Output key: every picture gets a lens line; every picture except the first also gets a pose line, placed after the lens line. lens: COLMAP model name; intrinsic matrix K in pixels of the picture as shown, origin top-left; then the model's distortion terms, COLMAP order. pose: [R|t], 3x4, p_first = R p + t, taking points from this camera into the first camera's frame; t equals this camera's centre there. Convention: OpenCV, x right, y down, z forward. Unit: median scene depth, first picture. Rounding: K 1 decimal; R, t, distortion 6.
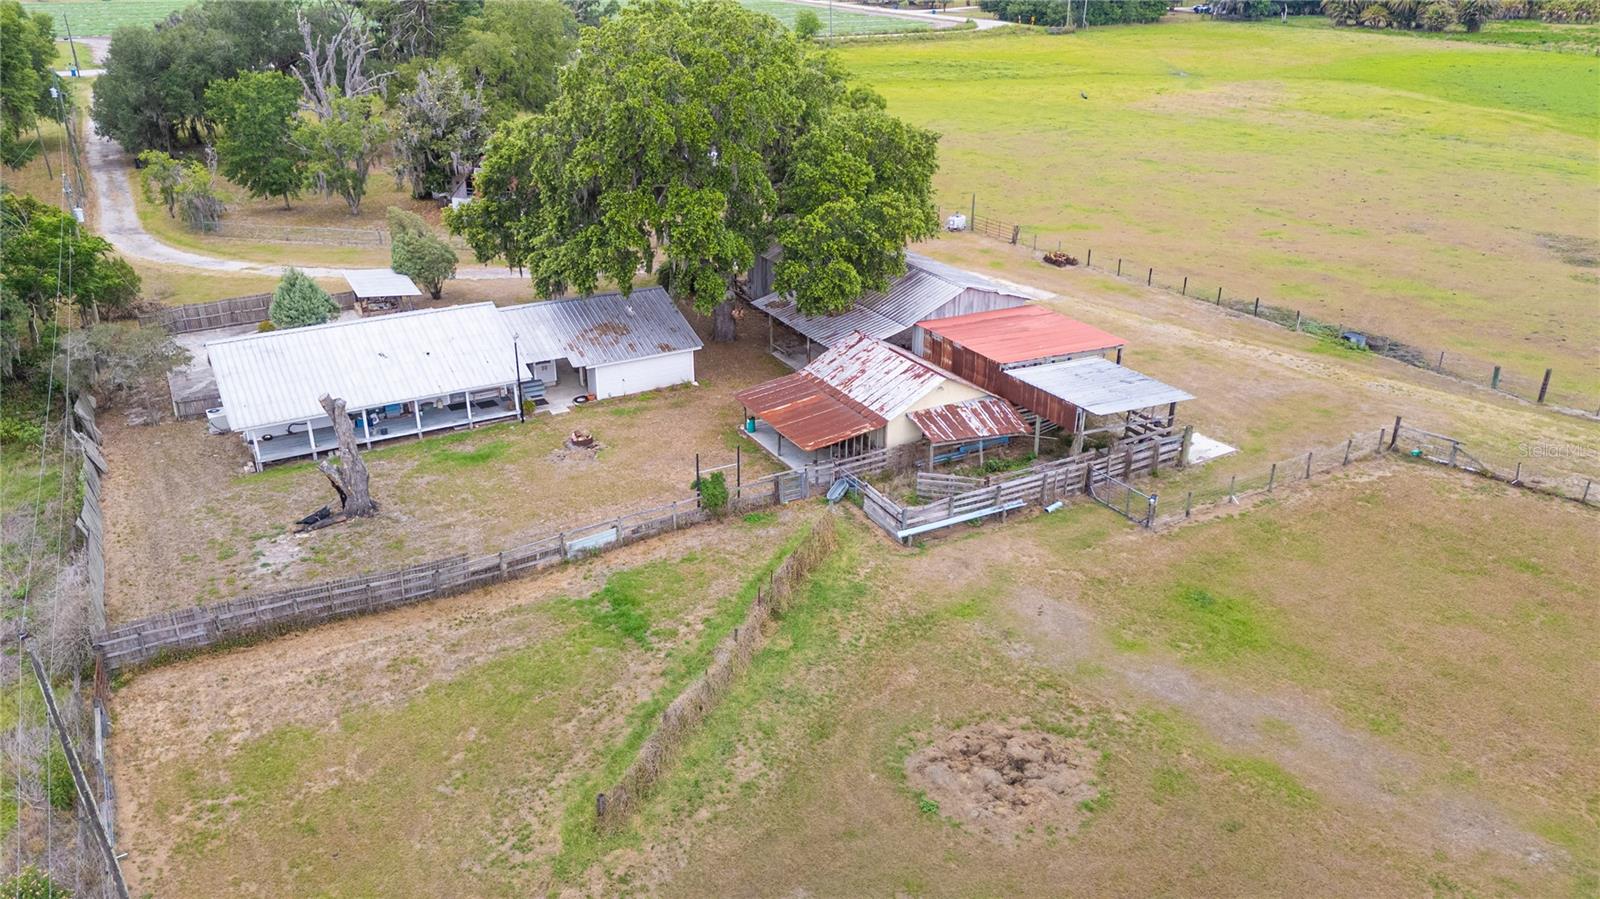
lens RADIAL K [[1175.5, 0, 800.0], [0, 1175.5, 449.5], [0, 0, 1]] dist [0.077347, -0.072055]
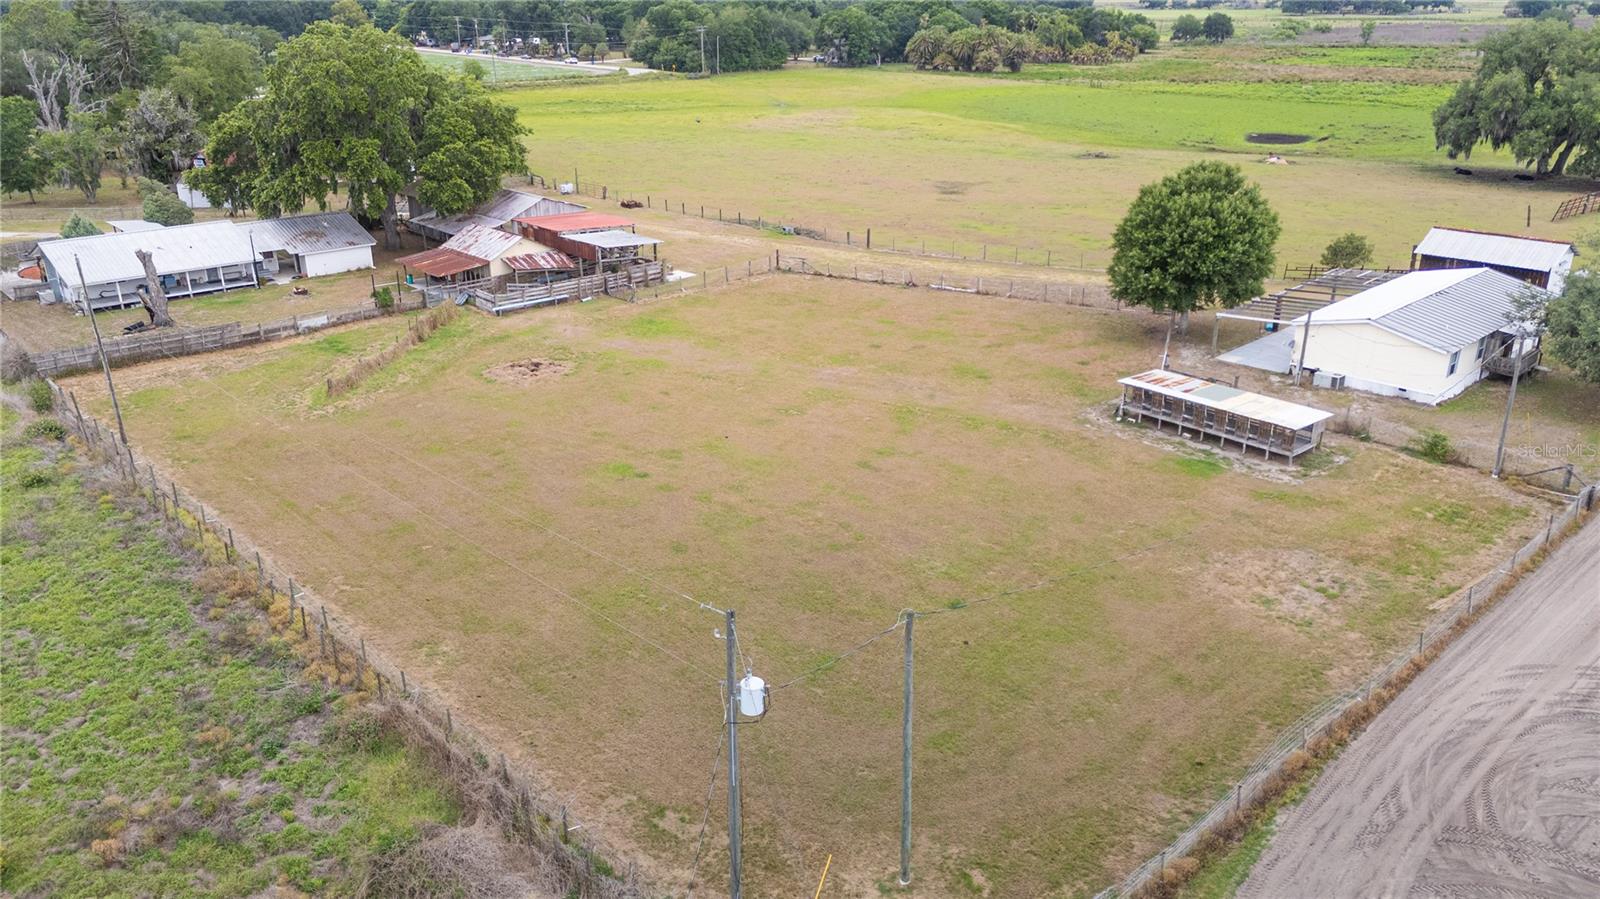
lens RADIAL K [[1175.5, 0, 800.0], [0, 1175.5, 449.5], [0, 0, 1]] dist [0.077347, -0.072055]
pose [[0.970351, -0.090806, 0.223992, 0.091592], [0.100991, 0.994292, -0.034419, 0.319425], [-0.219588, 0.056019, 0.973983, -0.704292]]
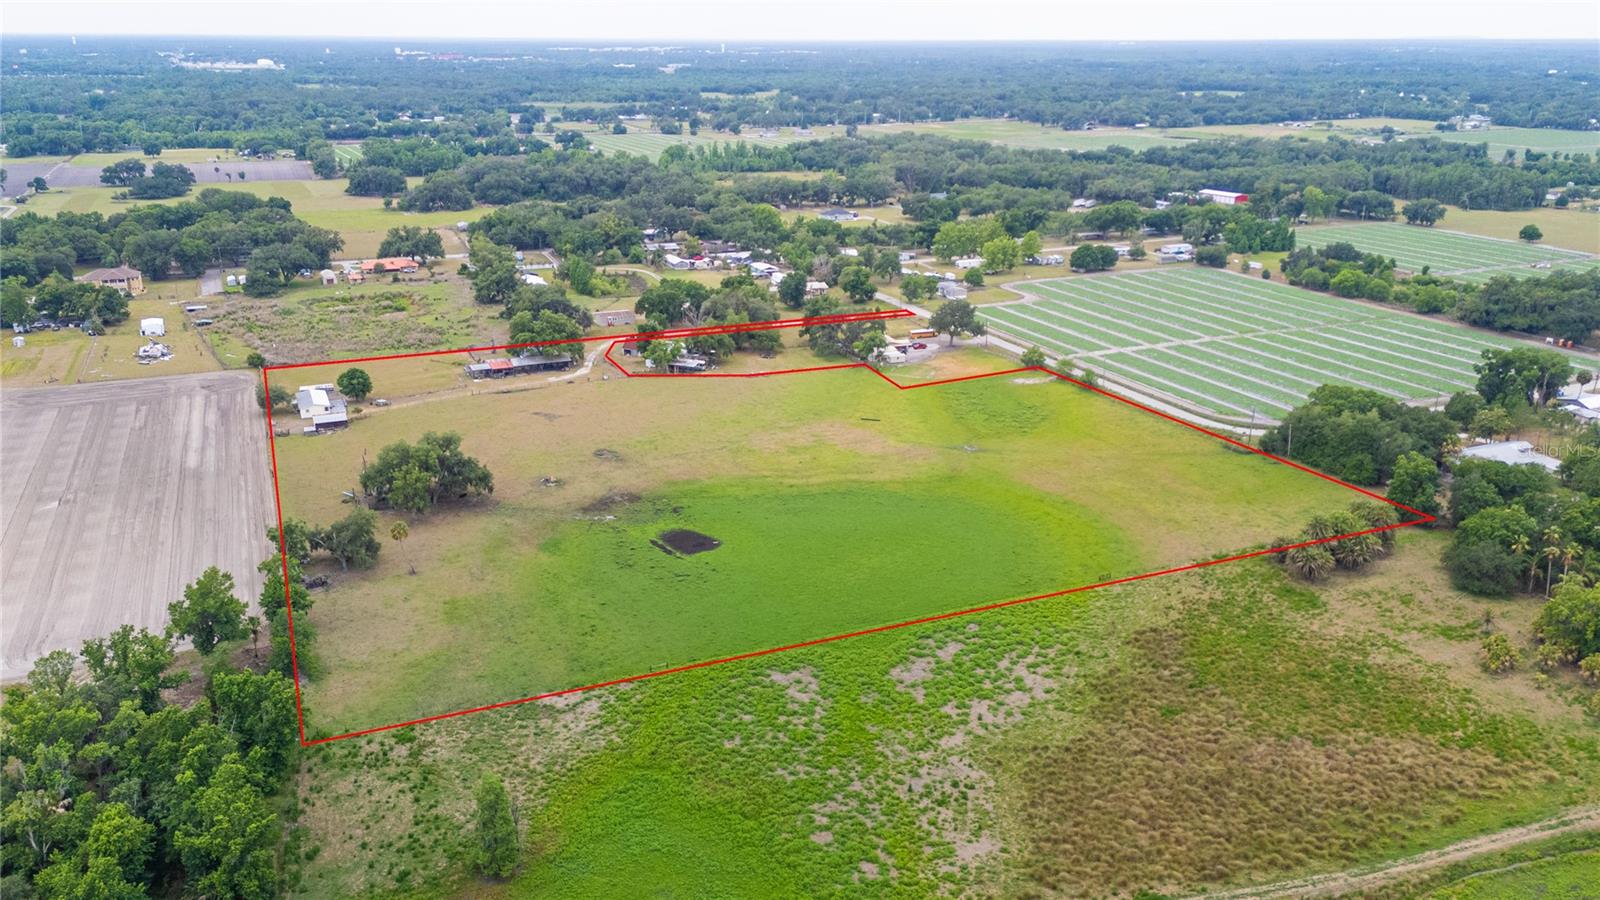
lens RADIAL K [[1215.6, 0, 774.6], [0, 1215.6, 449.9], [0, 0, 1]] dist [0.085556, -0.087895]
pose [[-0.104271, 0.318561, -0.942150, 6.876372], [-0.408184, 0.850144, 0.332627, -2.691836], [0.906925, 0.419254, 0.041387, 2.364016]]
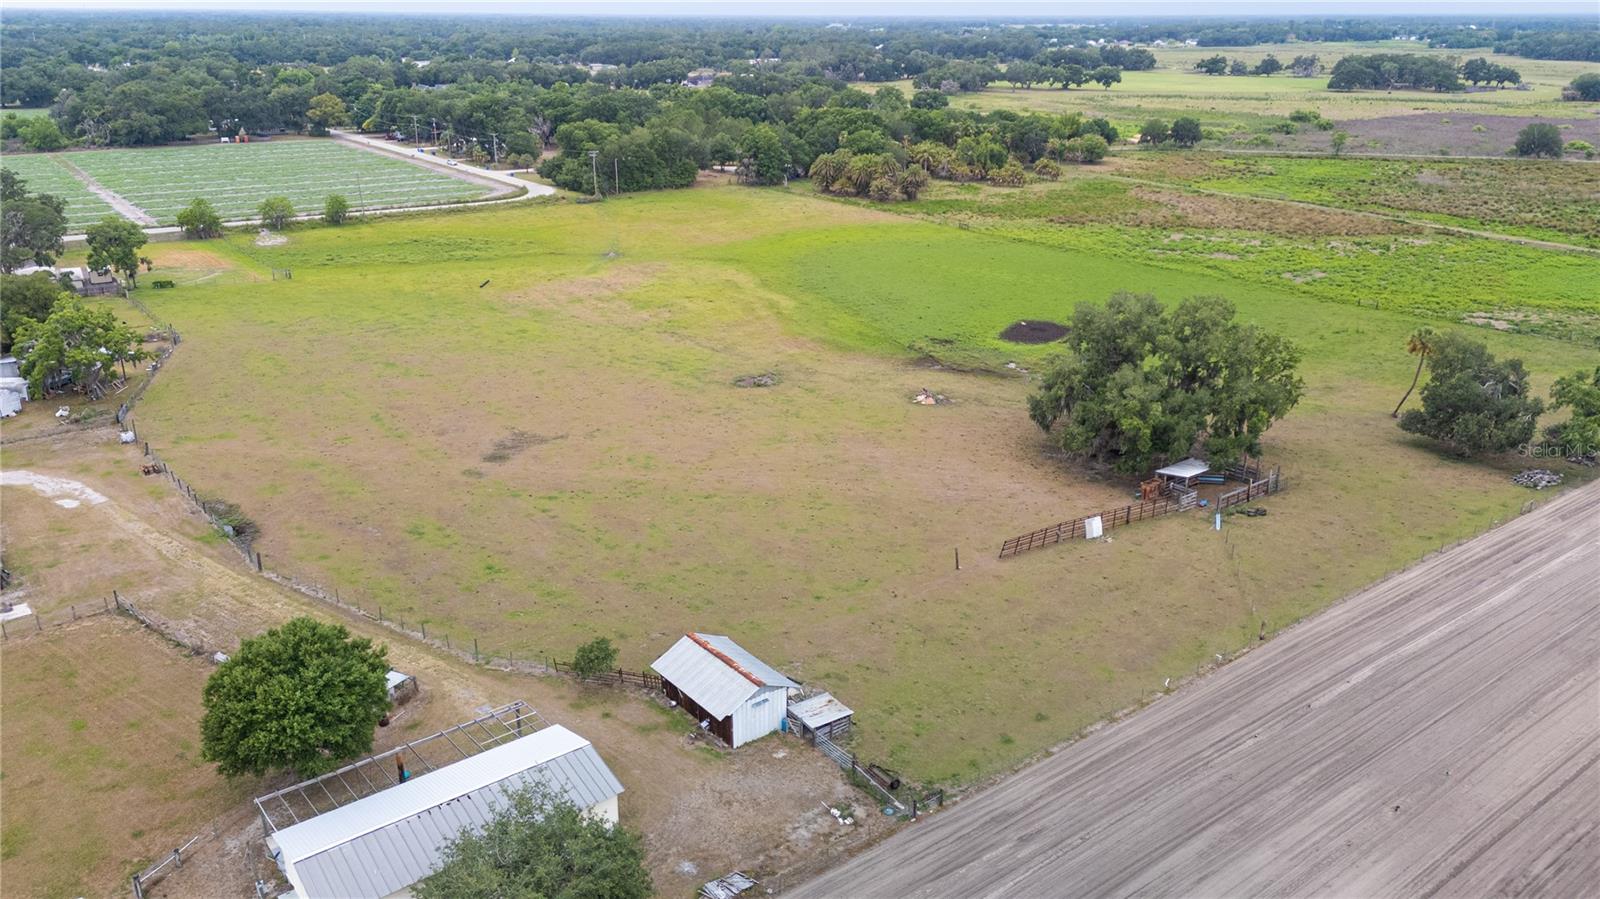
lens RADIAL K [[1175.5, 0, 800.0], [0, 1175.5, 449.5], [0, 0, 1]] dist [0.077347, -0.072055]
pose [[0.989966, -0.045322, 0.133839, 1.200259], [0.054091, 0.996570, -0.062624, -0.064634], [-0.130541, 0.069235, 0.989022, -0.892488]]
